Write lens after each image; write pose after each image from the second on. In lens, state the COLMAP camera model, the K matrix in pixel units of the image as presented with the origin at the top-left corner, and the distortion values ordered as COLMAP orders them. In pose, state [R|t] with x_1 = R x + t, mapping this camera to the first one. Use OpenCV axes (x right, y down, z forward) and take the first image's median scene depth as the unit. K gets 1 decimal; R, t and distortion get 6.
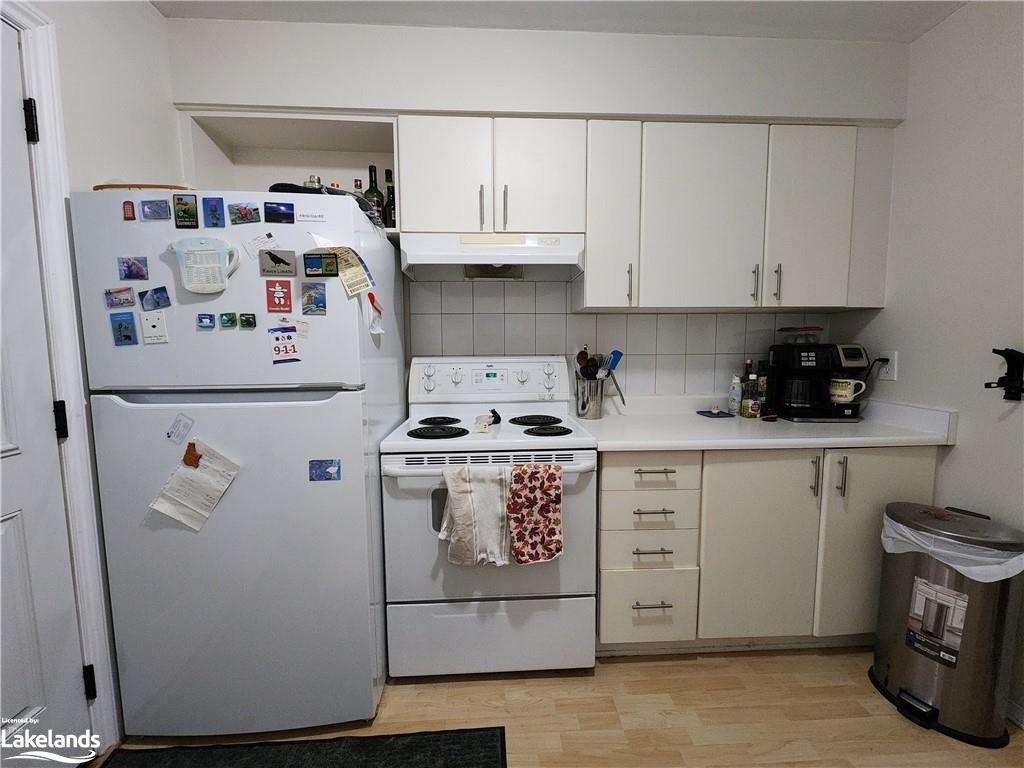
lens RADIAL K [[419.8, 0, 513.8], [0, 419.8, 386.6], [0, 0, 1]] dist [0.001145, -0.000540]
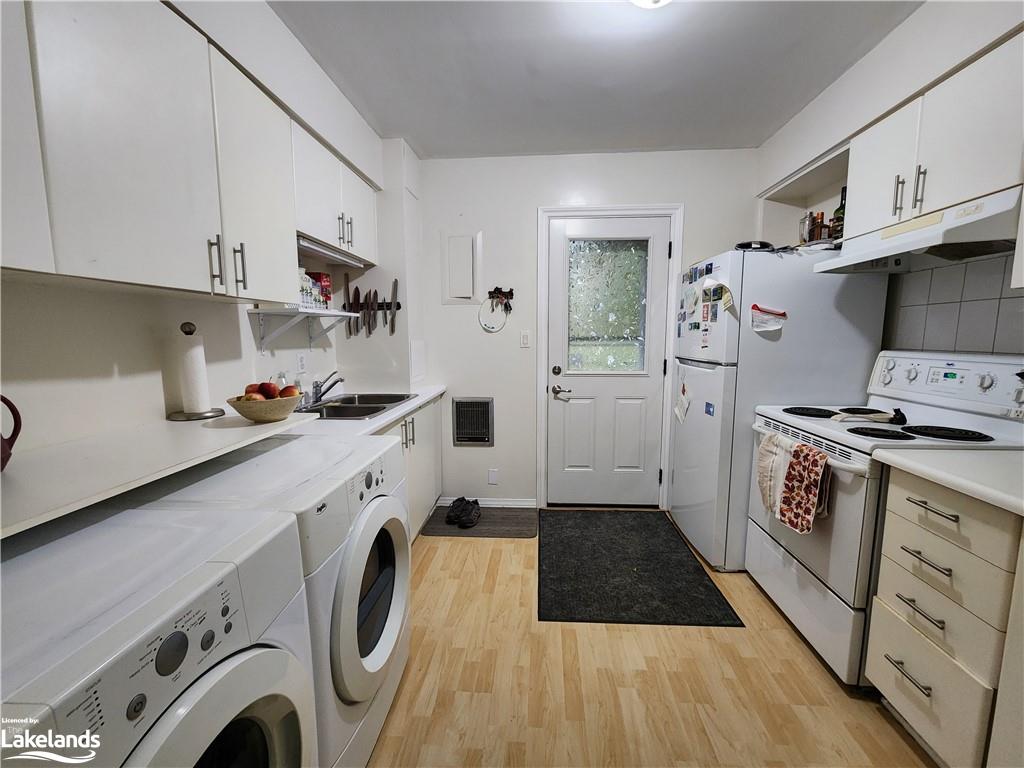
lens RADIAL K [[419.8, 0, 513.8], [0, 419.8, 386.6], [0, 0, 1]] dist [0.001145, -0.000540]
pose [[-0.124647, 0.127923, -0.983920, 1.232690], [-0.091262, 0.985972, 0.139751, -0.059920], [0.987995, 0.107214, -0.111224, 0.325568]]
